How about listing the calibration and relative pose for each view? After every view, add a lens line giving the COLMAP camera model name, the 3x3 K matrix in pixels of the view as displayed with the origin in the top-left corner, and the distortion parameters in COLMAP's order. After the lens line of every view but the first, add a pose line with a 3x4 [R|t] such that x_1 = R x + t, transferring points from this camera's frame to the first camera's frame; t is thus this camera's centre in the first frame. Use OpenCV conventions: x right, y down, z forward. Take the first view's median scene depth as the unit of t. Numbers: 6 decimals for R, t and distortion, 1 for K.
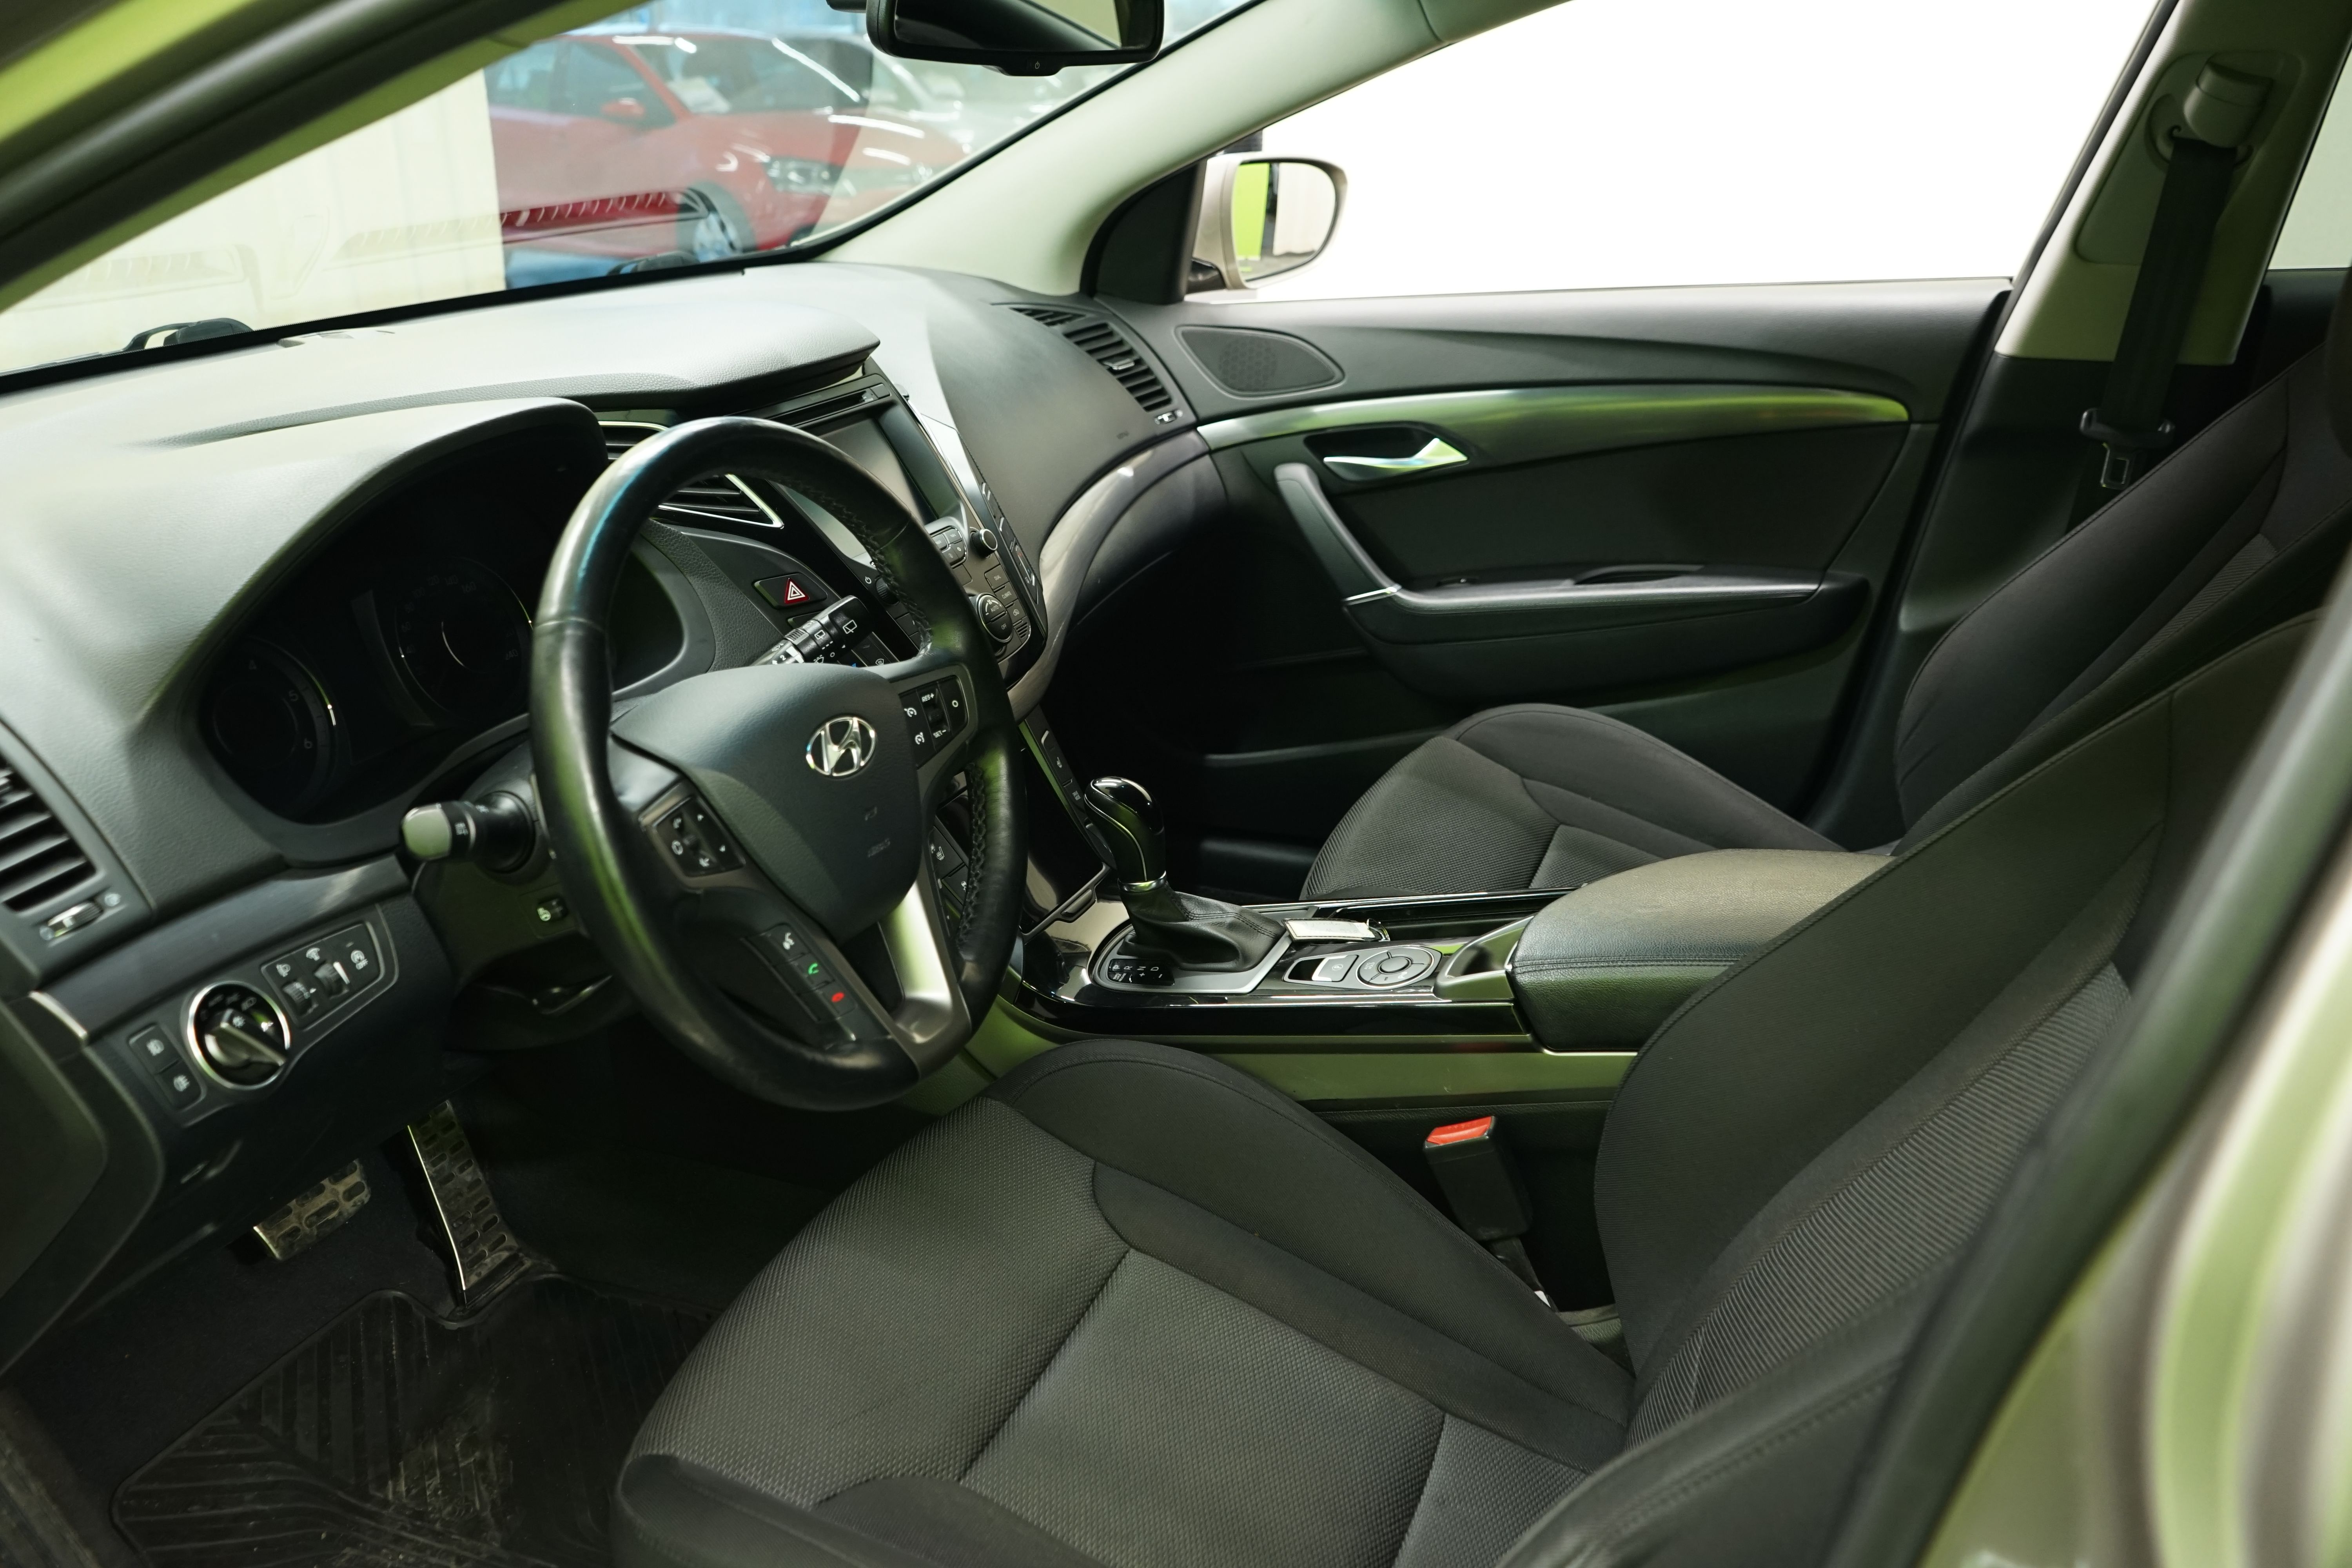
lens RADIAL K [[1900.1, 0, 1176.0], [0, 1900.1, 784.0], [0, 0, 1]] dist [-0.006784, 0.068728]
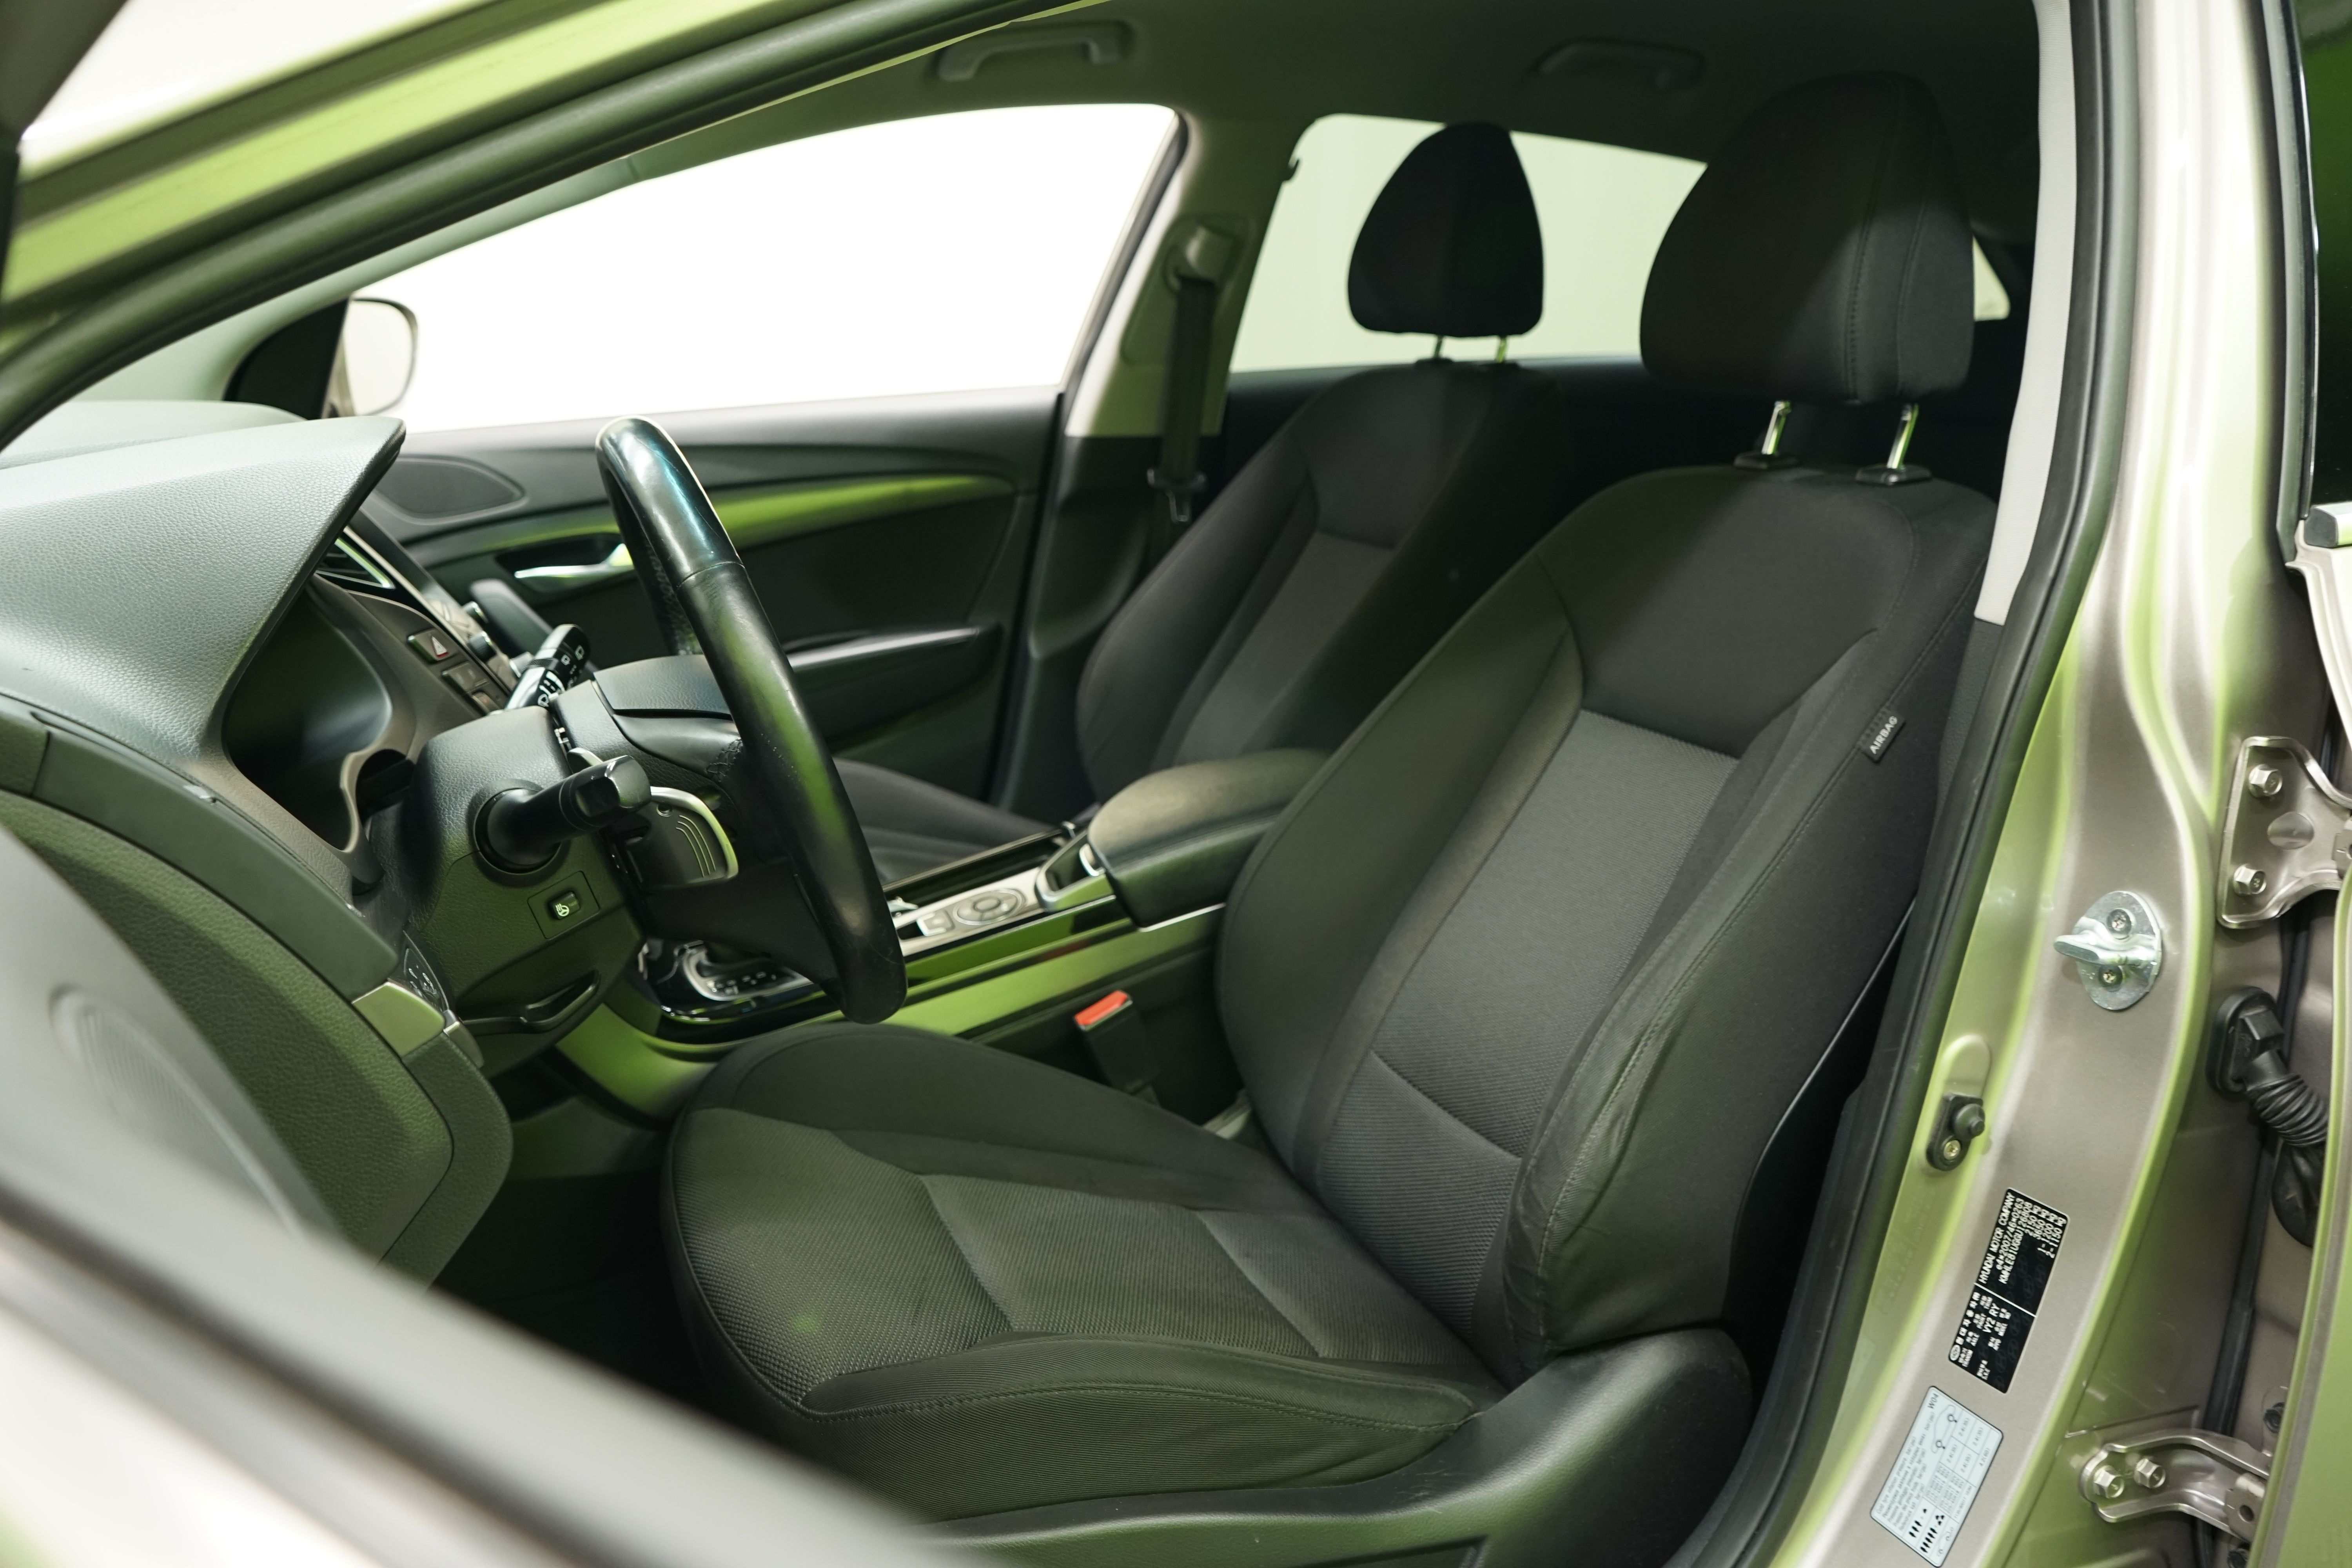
lens RADIAL K [[1900.1, 0, 1176.0], [0, 1900.1, 784.0], [0, 0, 1]] dist [-0.006784, 0.068728]
pose [[0.716511, -0.152843, 0.680626, -0.470206], [0.235501, 0.971418, -0.029773, 0.067263], [-0.656622, 0.181621, 0.732026, 0.034841]]
